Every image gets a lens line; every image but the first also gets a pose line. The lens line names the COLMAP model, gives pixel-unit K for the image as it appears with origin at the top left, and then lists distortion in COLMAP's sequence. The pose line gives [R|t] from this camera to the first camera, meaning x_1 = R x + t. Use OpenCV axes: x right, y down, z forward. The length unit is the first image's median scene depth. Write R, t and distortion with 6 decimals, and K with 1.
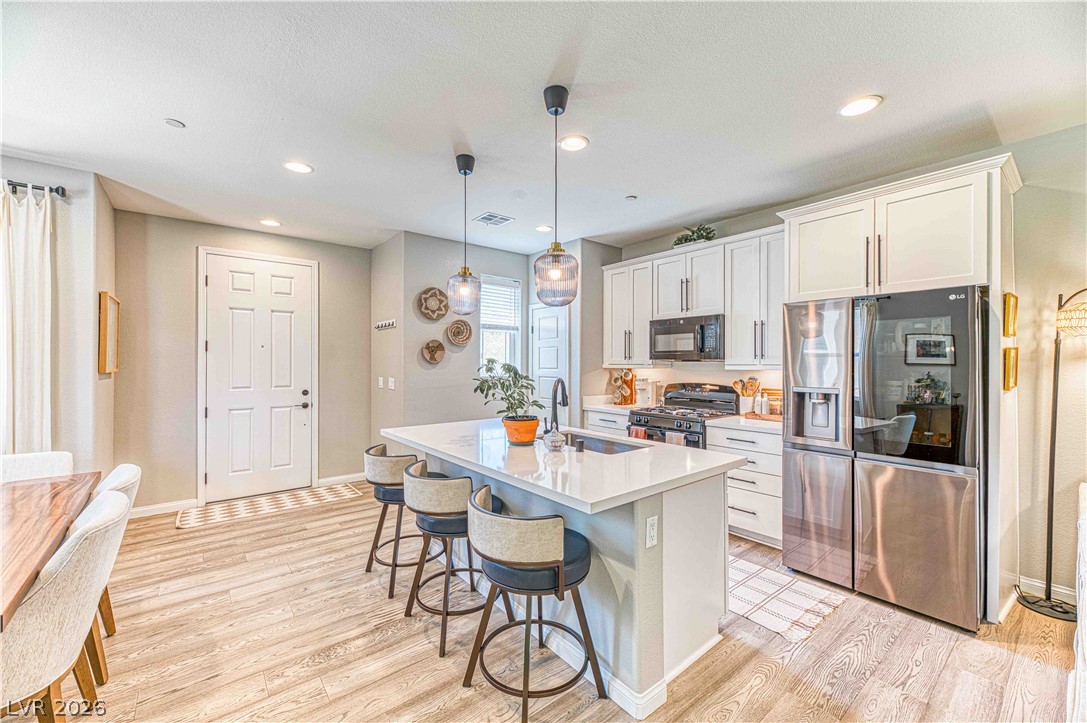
lens RADIAL K [[436.0, 0, 541.9], [0, 436.0, 357.7], [0, 0, 1]] dist [0.001652, -0.000091]
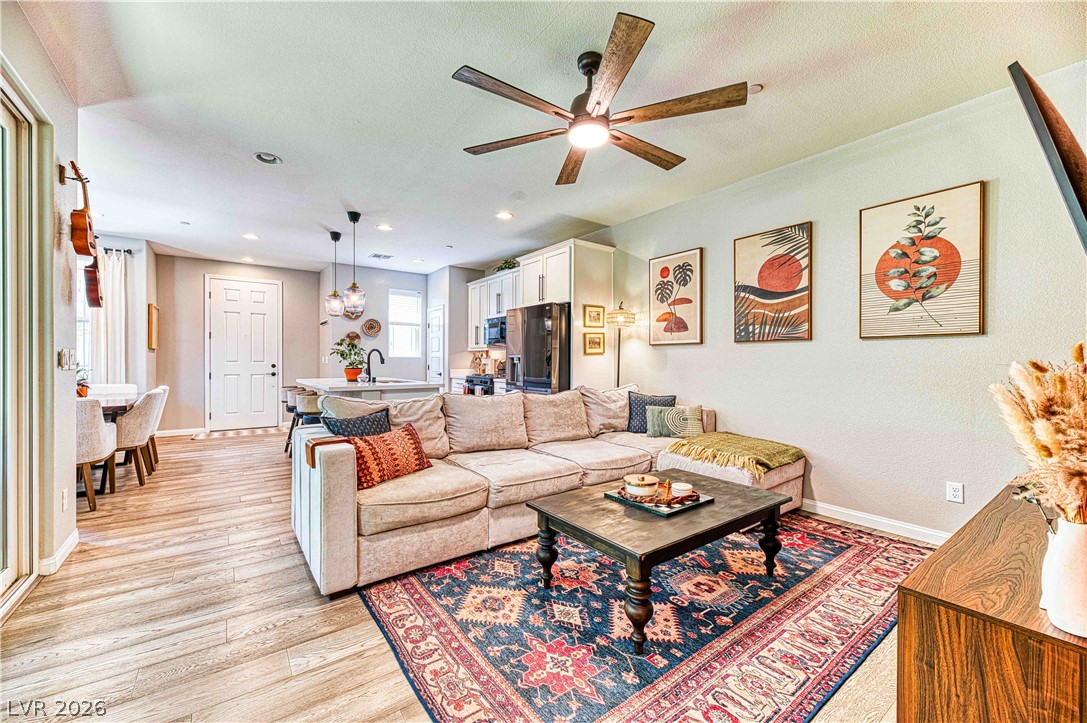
lens RADIAL K [[433.1, 0, 543.5], [0, 433.1, 361.5], [0, 0, 1]] dist [0.001199, 0.000075]
pose [[0.999084, 0.003641, -0.042638, 0.550235], [-0.003219, 0.999945, 0.009951, 0.051824], [0.042672, -0.009804, 0.999041, -0.571511]]
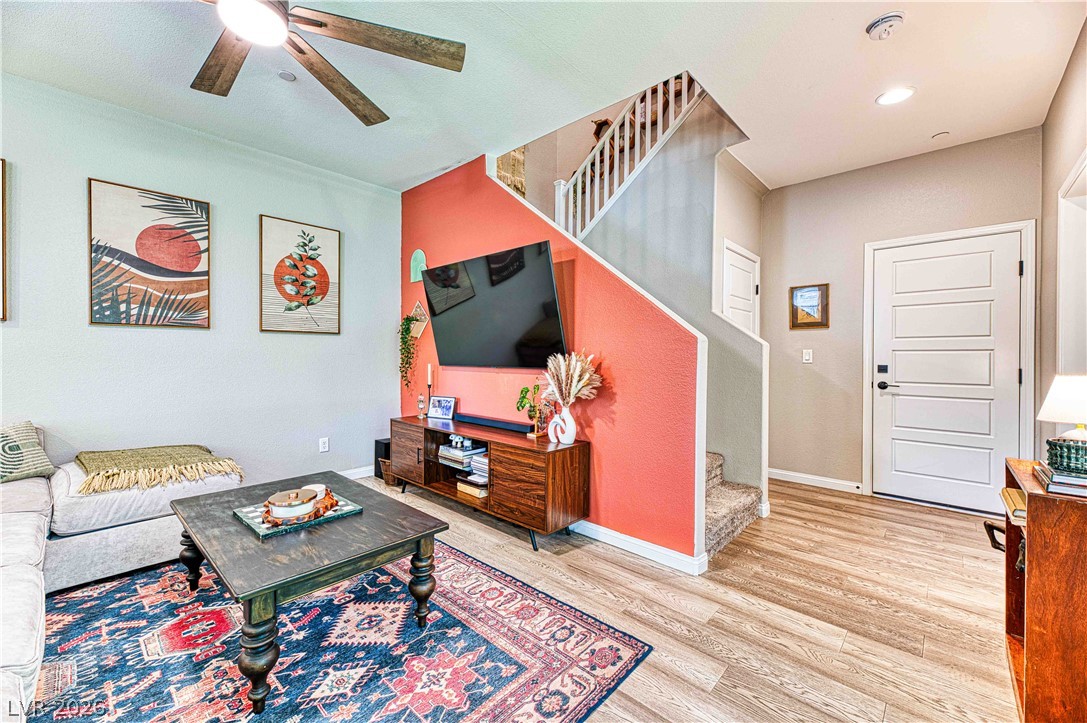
lens RADIAL K [[428.2, 0, 540.5], [0, 428.2, 355.0], [0, 0, 1]] dist [0.000897, 0.000052]
pose [[-0.148446, -0.002087, 0.988918, -5.217039], [-0.017258, 0.999851, -0.000480, 0.099638], [-0.988770, -0.017138, -0.148460, 5.023045]]
